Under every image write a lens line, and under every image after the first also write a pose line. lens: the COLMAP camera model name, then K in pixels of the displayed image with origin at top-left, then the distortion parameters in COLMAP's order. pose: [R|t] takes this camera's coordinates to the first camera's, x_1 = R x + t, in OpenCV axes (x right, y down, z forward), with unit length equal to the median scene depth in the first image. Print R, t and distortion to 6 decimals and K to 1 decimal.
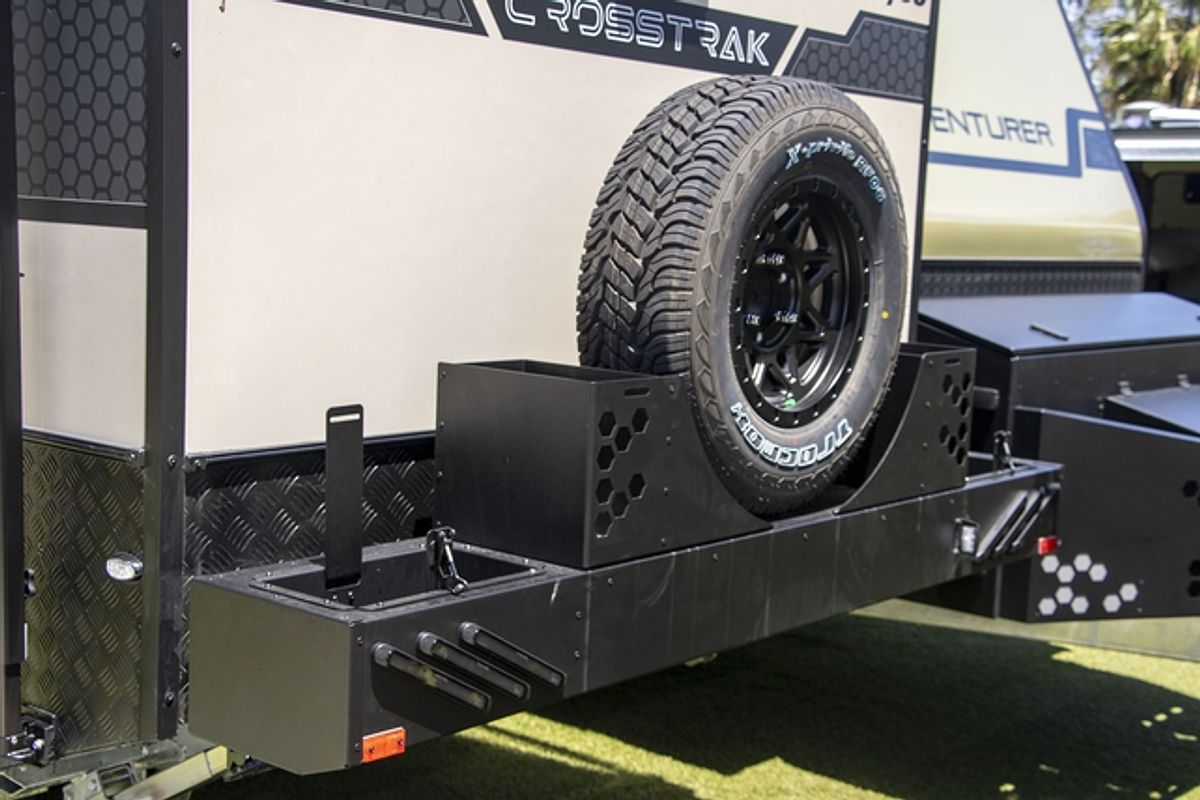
lens RADIAL K [[1668.7, 0, 600.0], [0, 1668.7, 400.0], [0, 0, 1]] dist [0.005905, 0.030775]
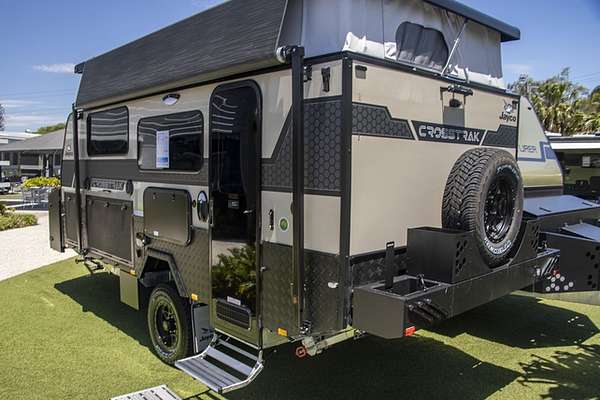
lens RADIAL K [[506.5, 0, 298.4], [0, 506.5, 207.7], [0, 0, 1]] dist [-0.116065, 0.002163]
pose [[0.990583, -0.018258, -0.135688, -0.164111], [0.014303, 0.999446, -0.030065, -0.034297], [0.136162, 0.027841, 0.990295, -0.133321]]
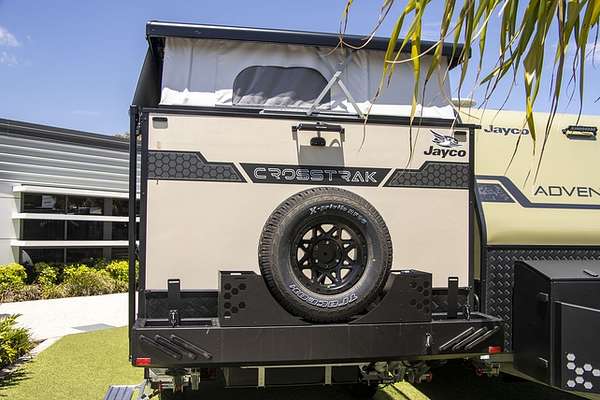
lens RADIAL K [[586.6, 0, 300.0], [0, 586.6, 200.0], [0, 0, 1]] dist [-0.122894, 0.187322]
pose [[0.782746, -0.061697, -0.619275, 0.766404], [-0.050886, 0.985397, -0.162491, 0.021837], [0.620257, 0.158702, 0.768177, 0.081362]]
